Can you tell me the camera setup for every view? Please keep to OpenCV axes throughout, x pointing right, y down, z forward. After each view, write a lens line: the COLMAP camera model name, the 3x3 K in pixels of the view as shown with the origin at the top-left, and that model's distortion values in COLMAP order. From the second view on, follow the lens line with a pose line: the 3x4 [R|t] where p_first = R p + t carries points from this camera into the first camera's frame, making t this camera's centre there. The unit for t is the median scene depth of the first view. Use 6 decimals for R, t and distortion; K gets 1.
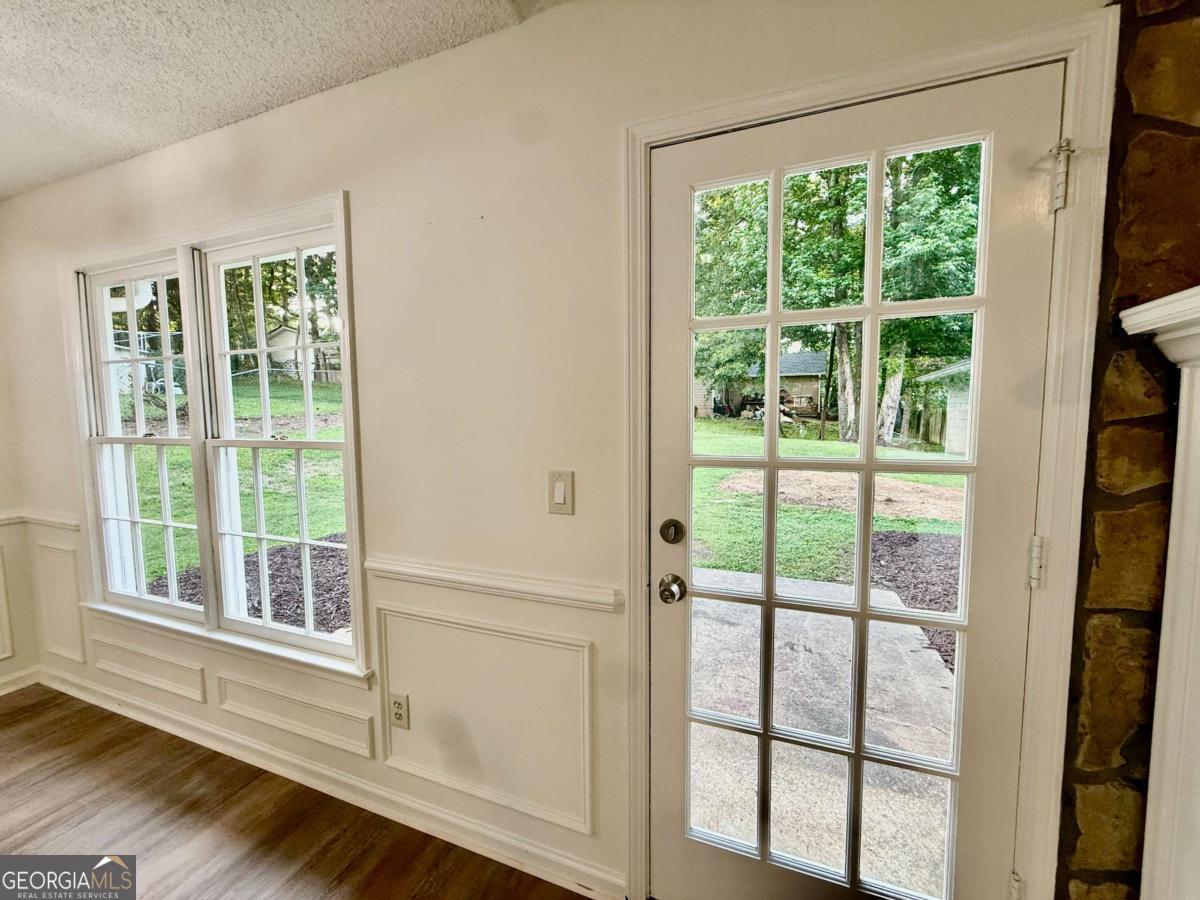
lens RADIAL K [[480.8, 0, 600.0], [0, 480.8, 450.0], [0, 0, 1]] dist [-0.001701, -0.000207]
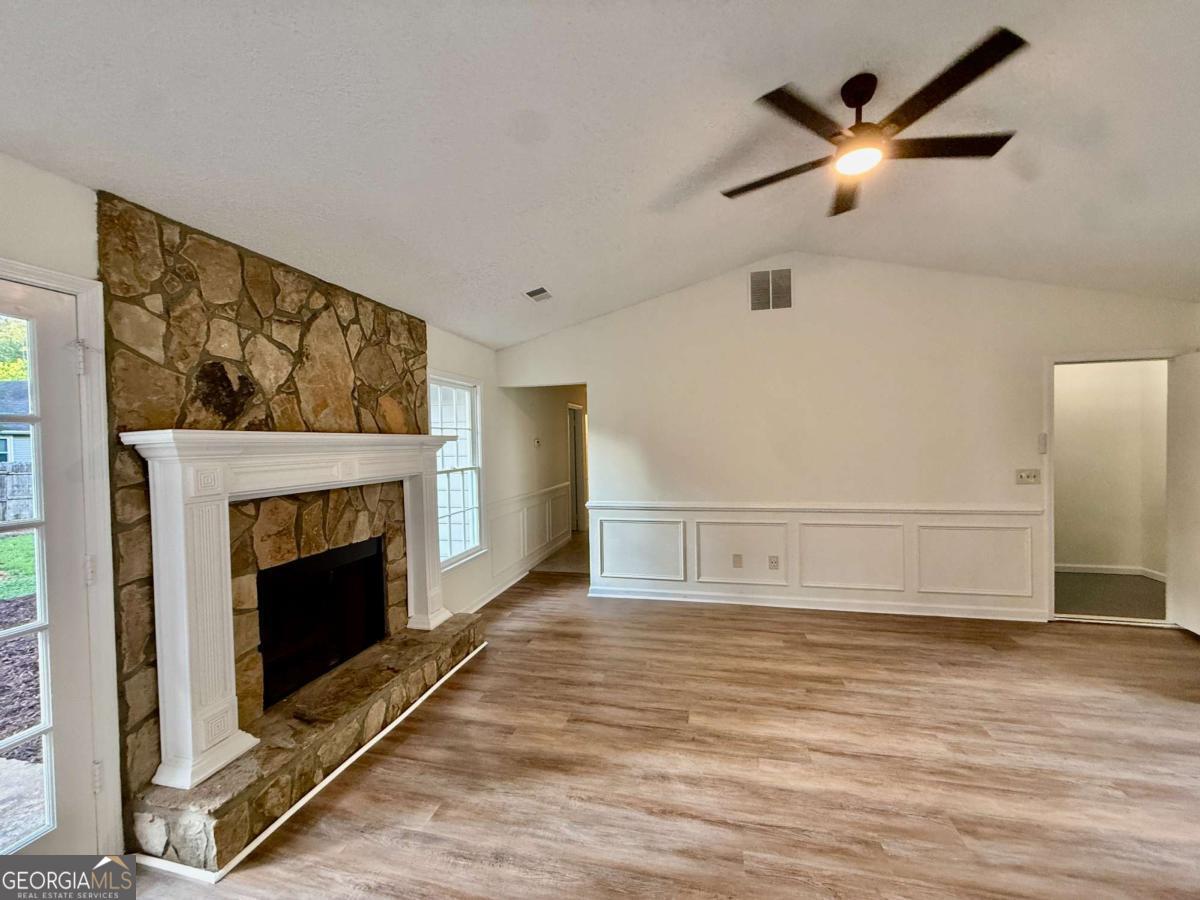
lens RADIAL K [[480.6, 0, 598.3], [0, 480.6, 448.8], [0, 0, 1]] dist [0.000848, 0.000289]
pose [[-0.136259, -0.003267, 0.990668, -1.144826], [0.101408, 0.994696, 0.017228, -0.050184], [-0.985469, 0.102809, -0.135205, -0.674645]]
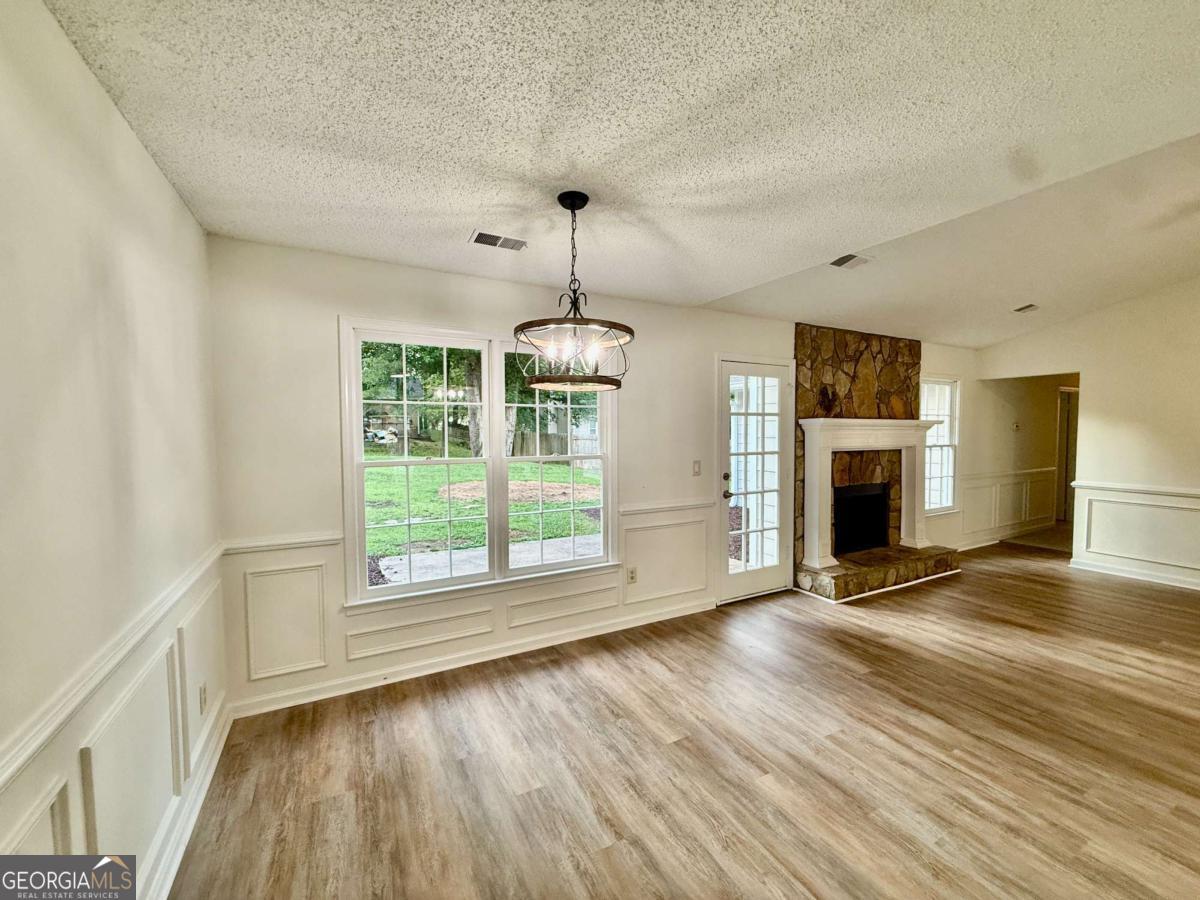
lens RADIAL K [[480.6, 0, 598.3], [0, 480.6, 448.8], [0, 0, 1]] dist [0.000848, 0.000289]
pose [[0.643174, -0.023807, 0.765350, -3.934405], [0.057887, 0.998168, -0.017597, -0.013450], [-0.763529, 0.055622, 0.643374, -0.592538]]
